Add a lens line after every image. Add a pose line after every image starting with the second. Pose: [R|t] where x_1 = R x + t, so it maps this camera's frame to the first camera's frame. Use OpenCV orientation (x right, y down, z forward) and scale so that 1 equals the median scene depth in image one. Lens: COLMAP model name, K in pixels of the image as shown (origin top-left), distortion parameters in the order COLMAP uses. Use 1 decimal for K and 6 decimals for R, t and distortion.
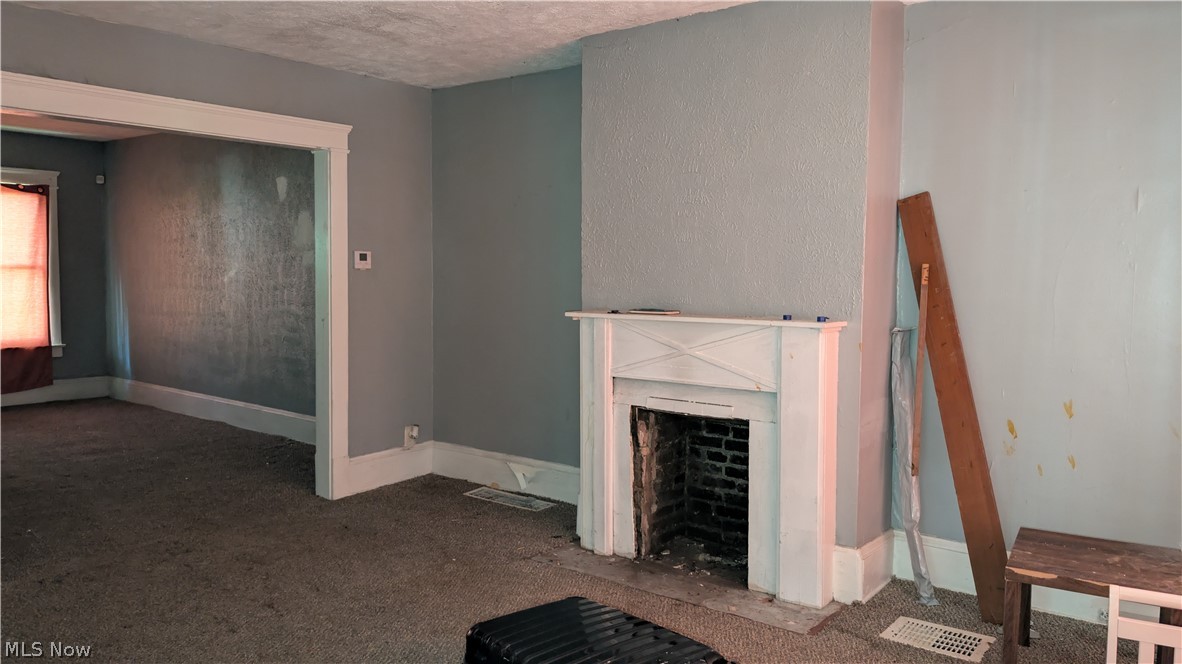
lens RADIAL K [[852.0, 0, 590.5], [0, 852.0, 327.8], [0, 0, 1]] dist [0.012640, -0.001025]
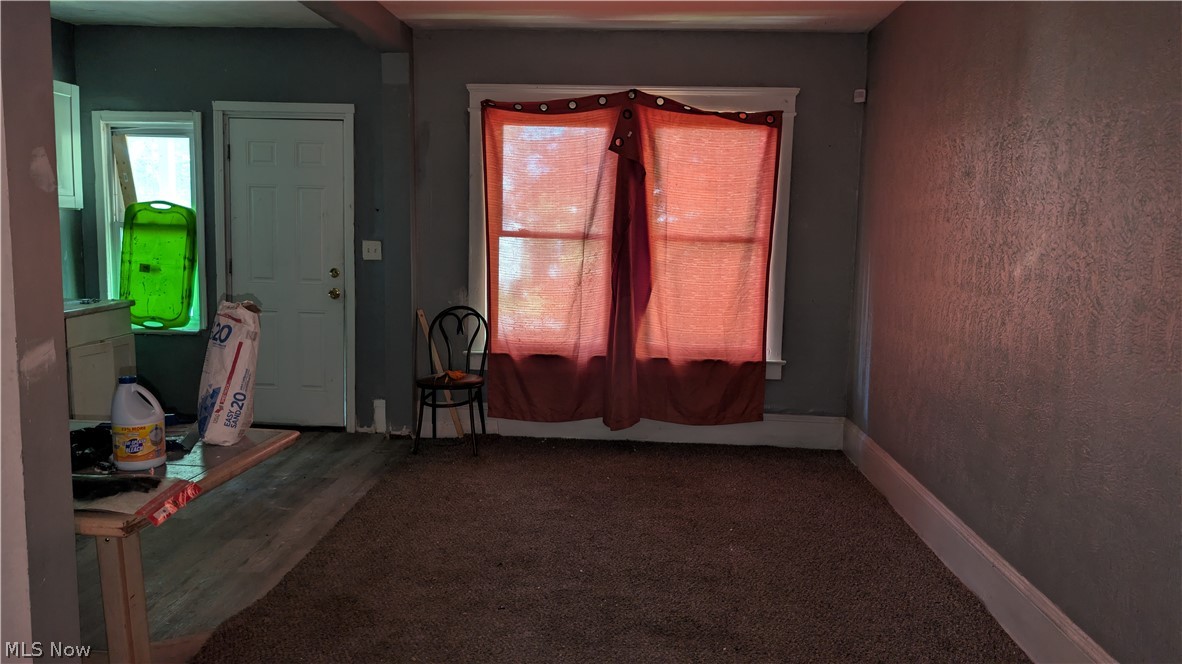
lens RADIAL K [[852.0, 0, 590.7], [0, 852.0, 329.2], [0, 0, 1]] dist [0.012640, -0.001025]
pose [[0.566358, 0.093700, -0.818815, -0.180805], [-0.070263, 0.995388, 0.065307, -0.036952], [0.821159, 0.020546, 0.570330, 0.530173]]
